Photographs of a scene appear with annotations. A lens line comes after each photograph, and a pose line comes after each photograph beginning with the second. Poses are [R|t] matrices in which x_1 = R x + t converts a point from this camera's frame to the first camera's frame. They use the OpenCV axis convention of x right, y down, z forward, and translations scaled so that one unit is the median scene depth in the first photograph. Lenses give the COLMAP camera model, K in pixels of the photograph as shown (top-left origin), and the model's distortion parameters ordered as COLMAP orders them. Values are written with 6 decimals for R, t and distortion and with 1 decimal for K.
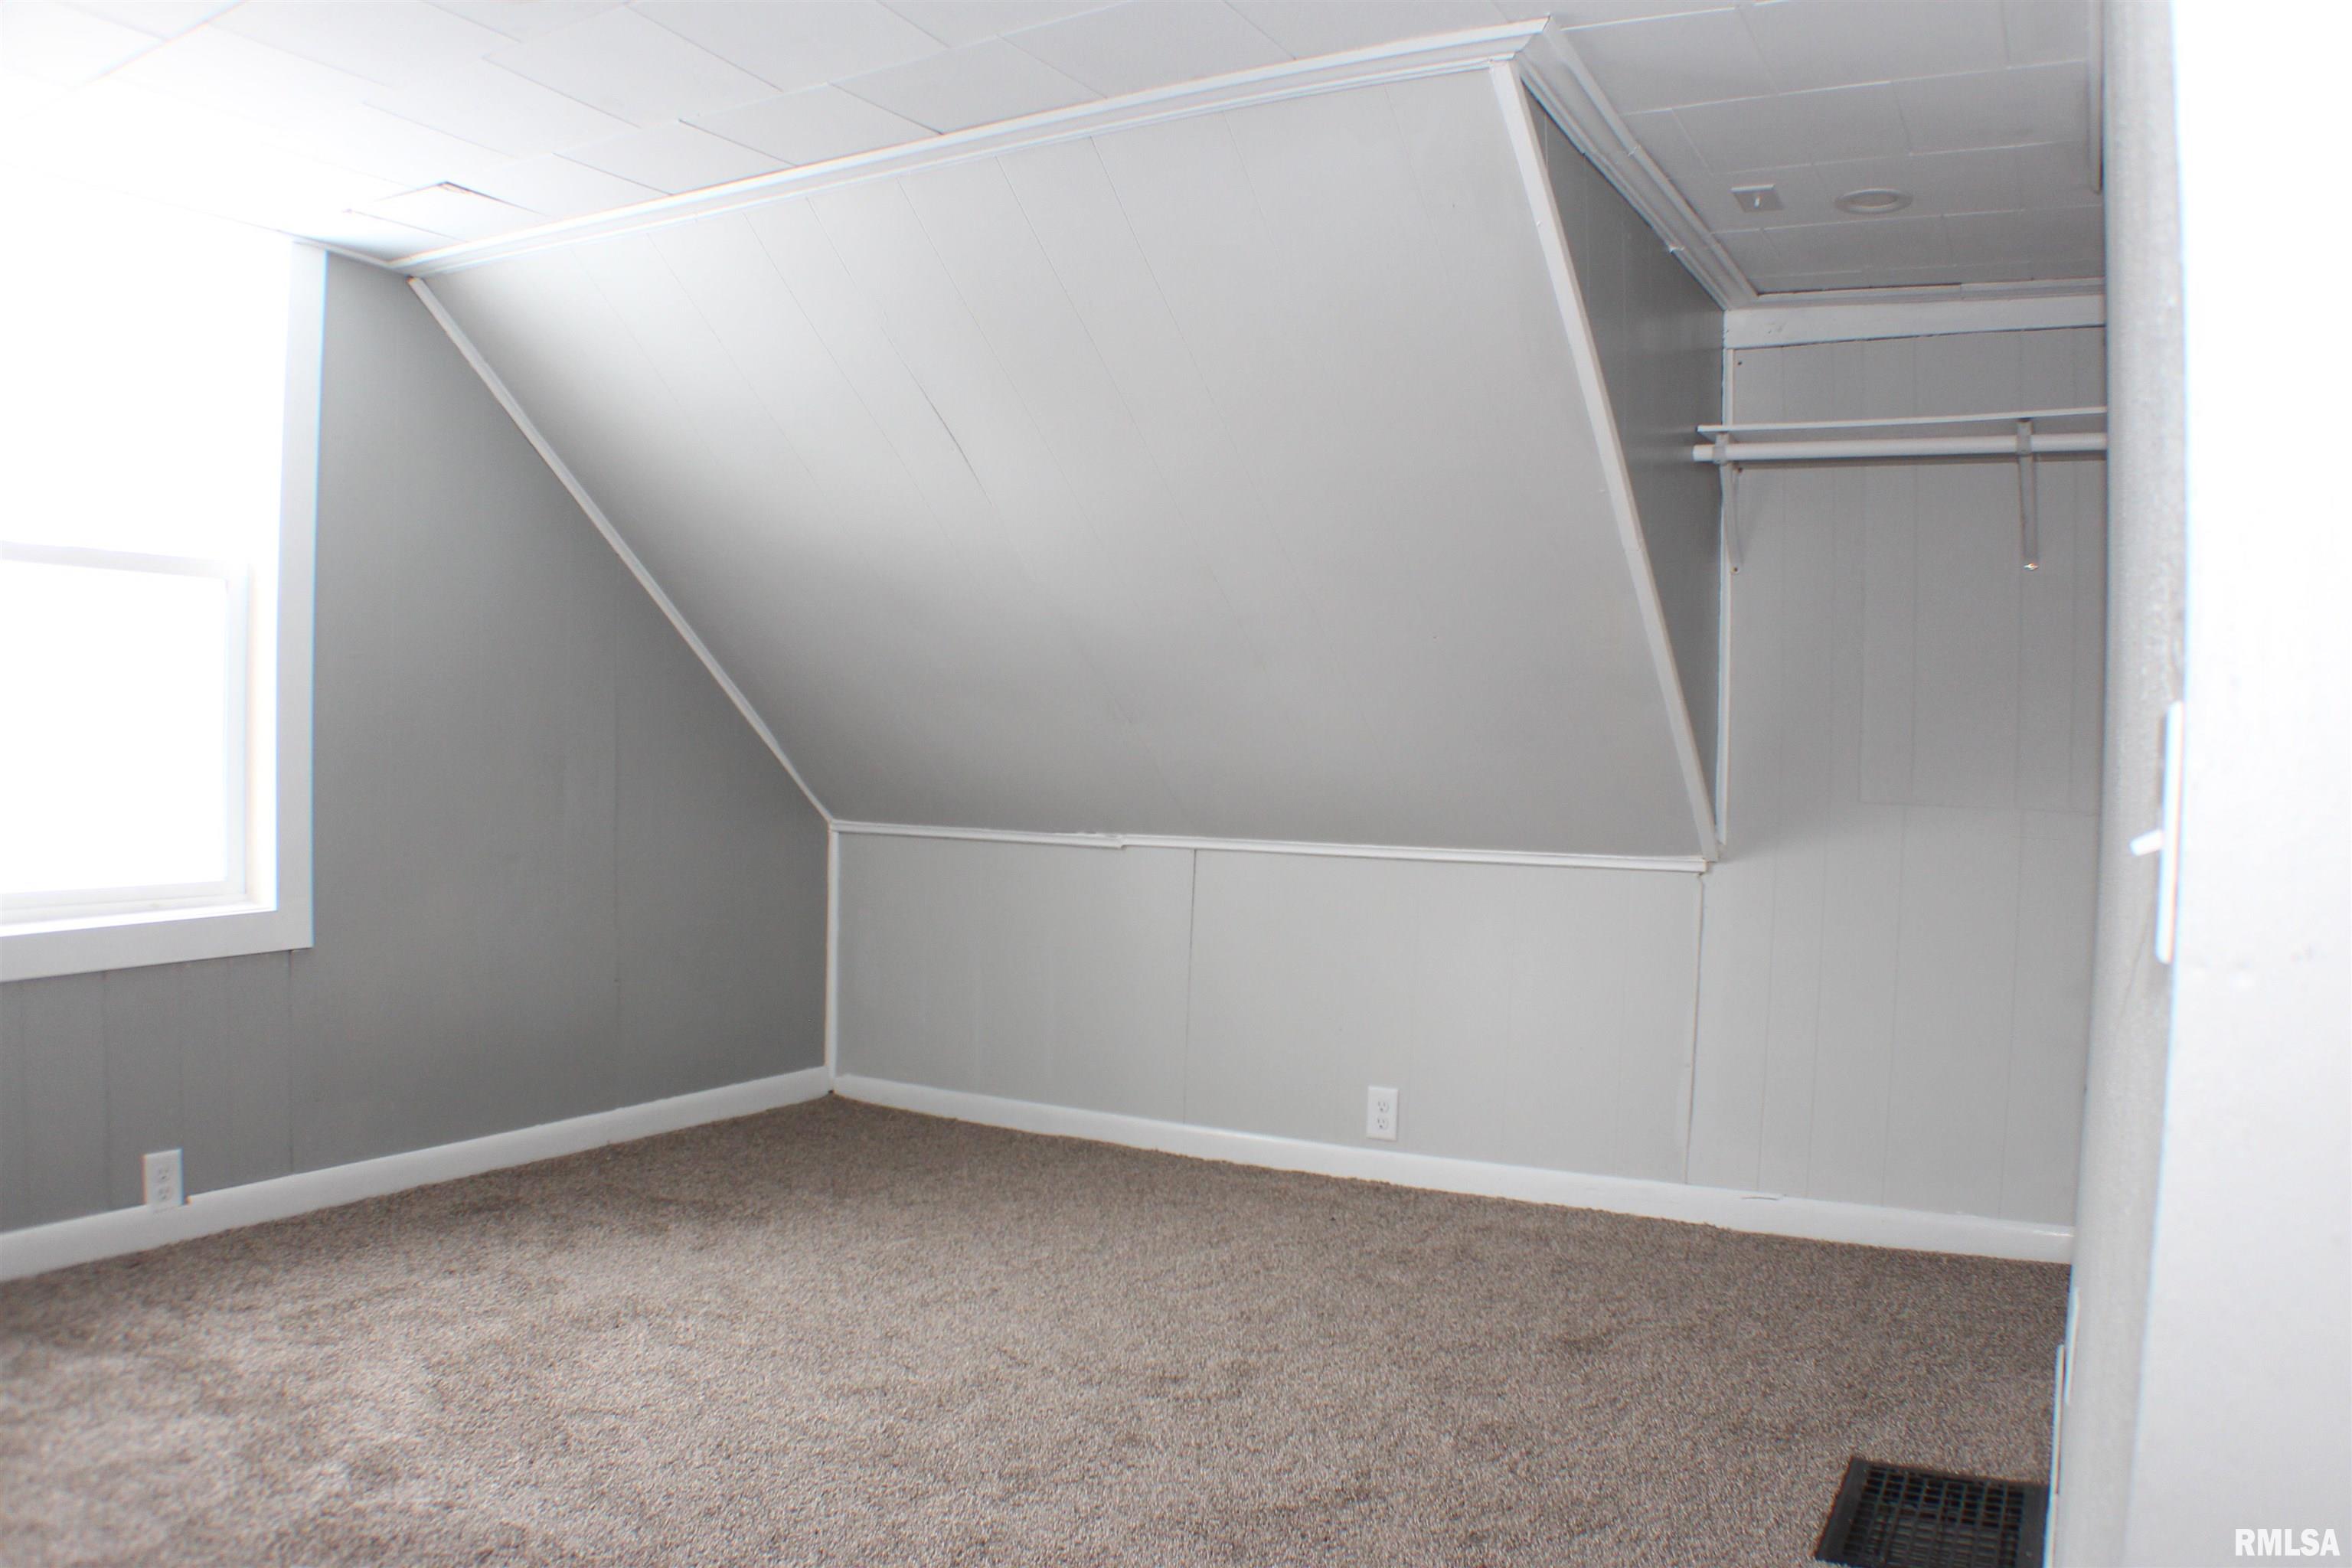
lens RADIAL K [[1637.5, 0, 1176.0], [0, 1637.5, 784.0], [0, 0, 1]] dist [-0.205109, 0.080943]
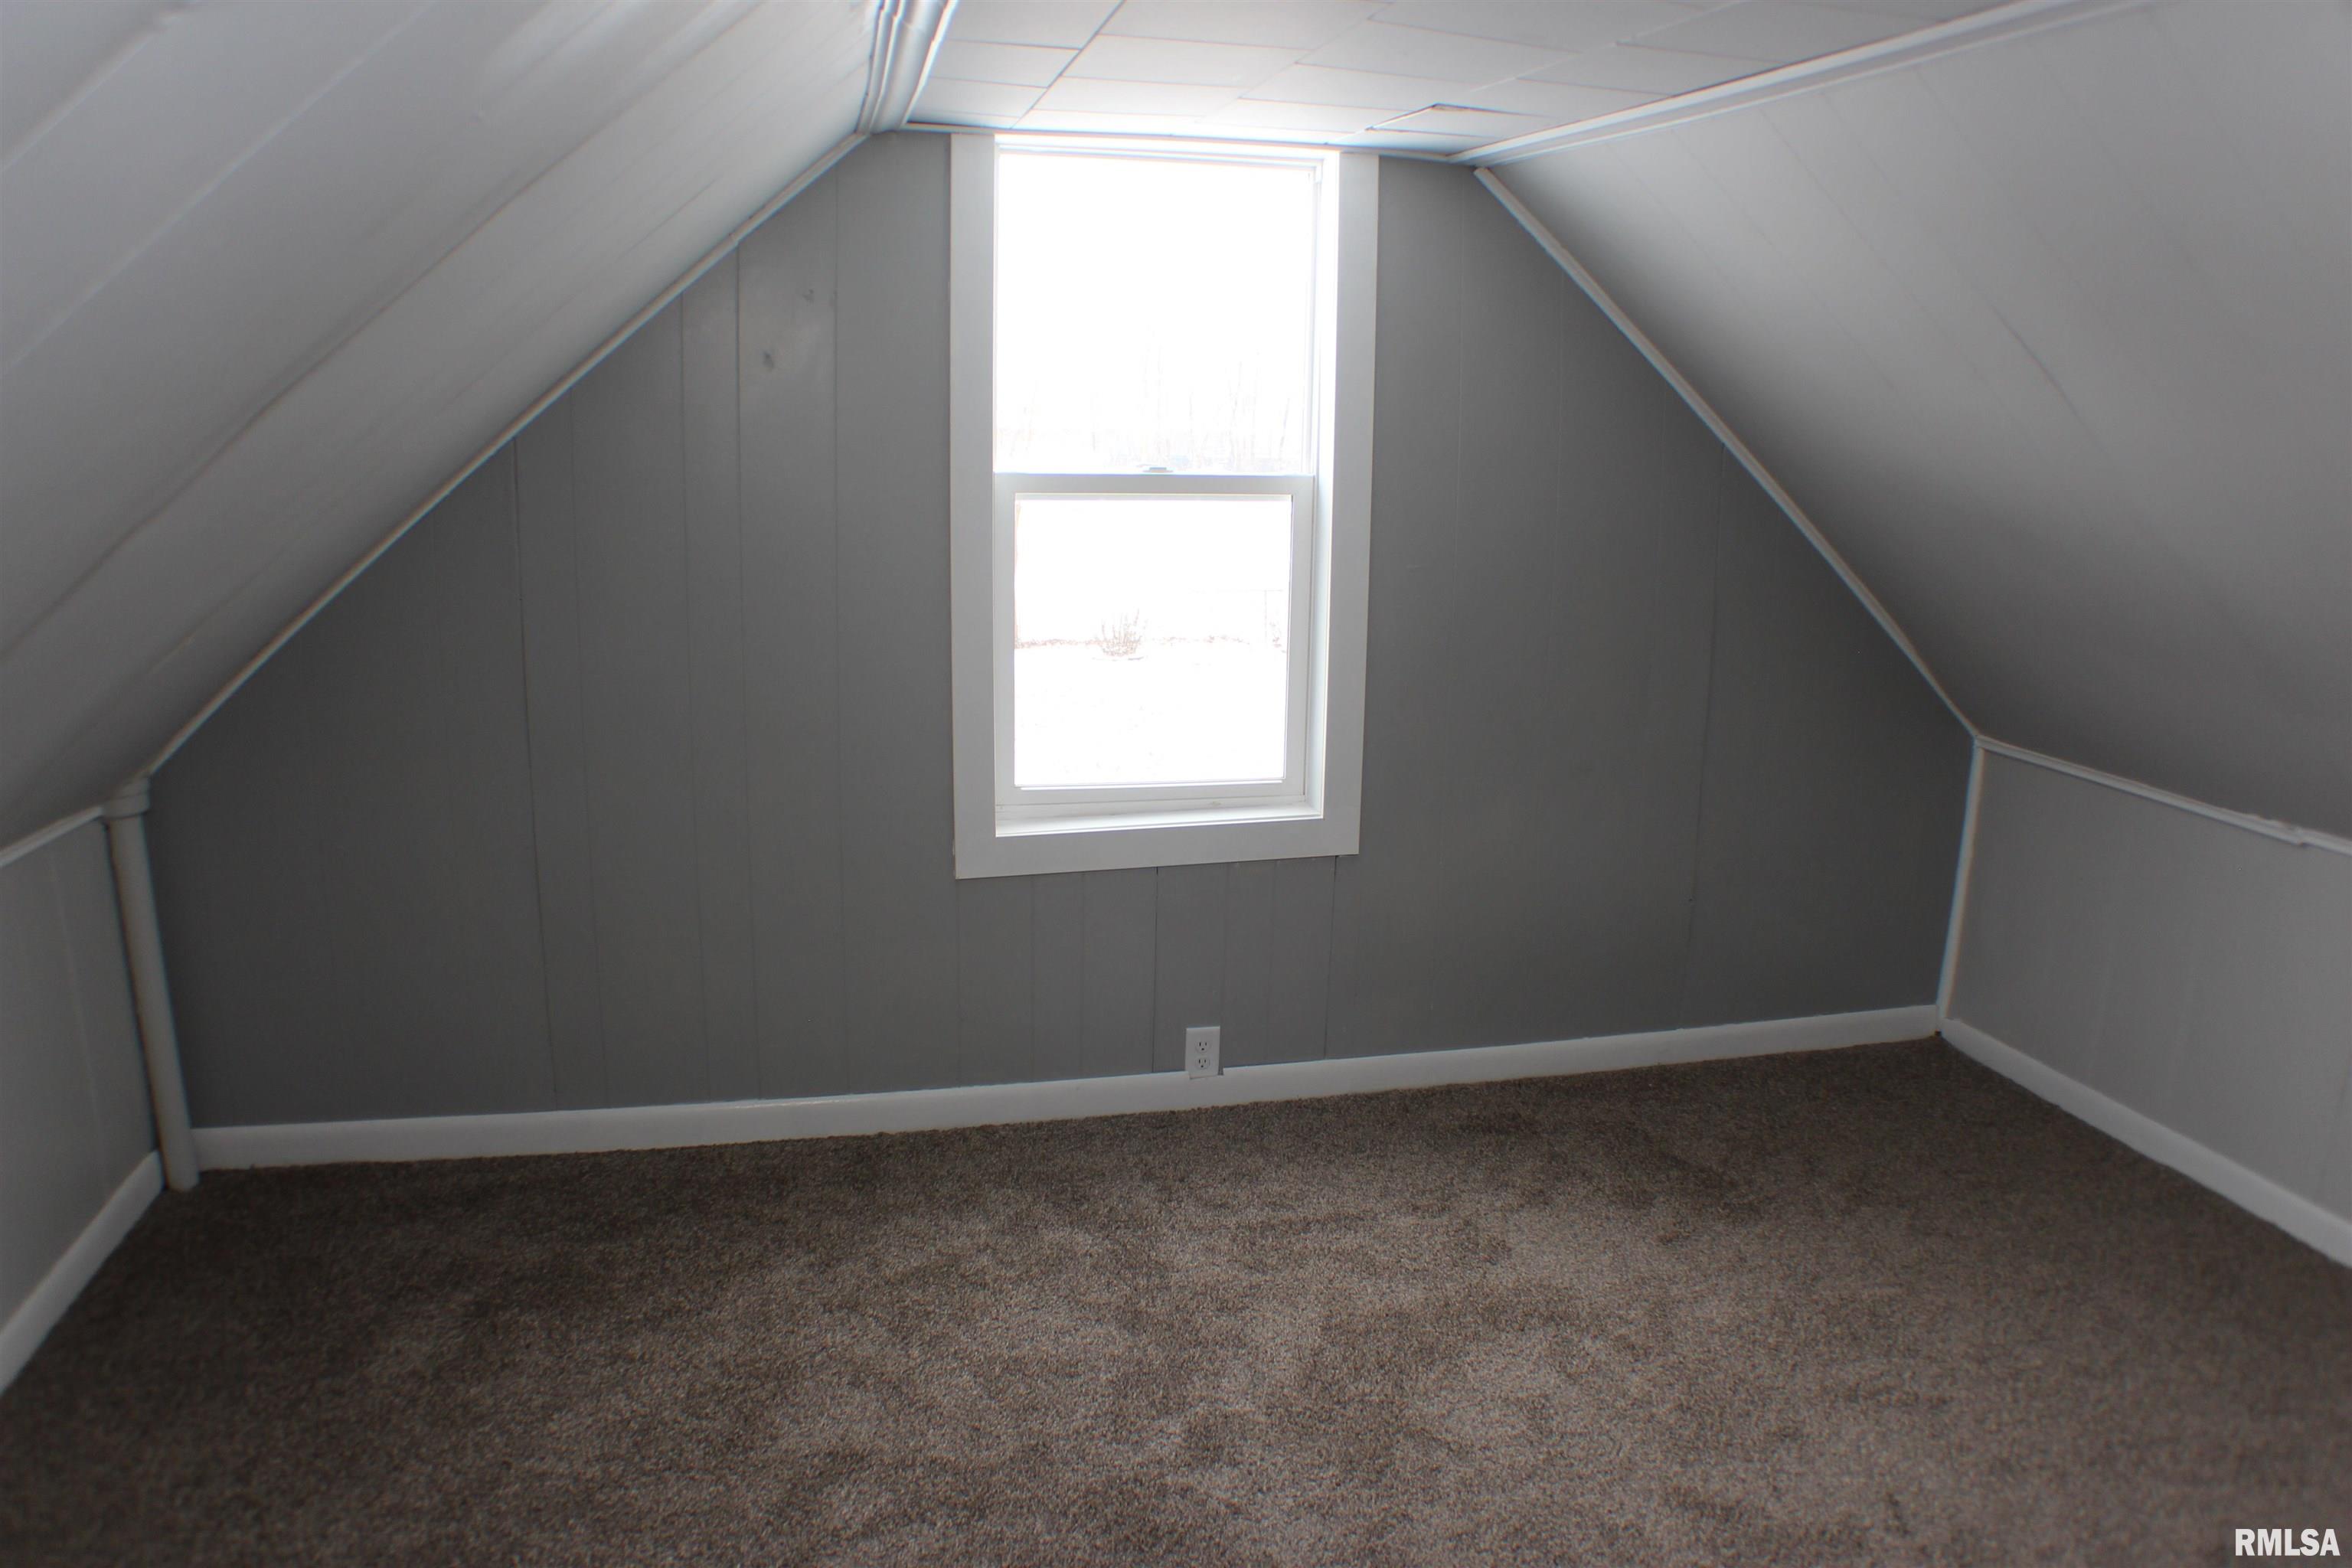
lens RADIAL K [[1637.5, 0, 1176.0], [0, 1637.5, 784.0], [0, 0, 1]] dist [-0.205109, 0.080943]
pose [[0.690714, 0.156757, -0.705933, 0.128811], [-0.022233, 0.980363, 0.195943, -0.163049], [0.722786, -0.119646, 0.680636, 0.184904]]
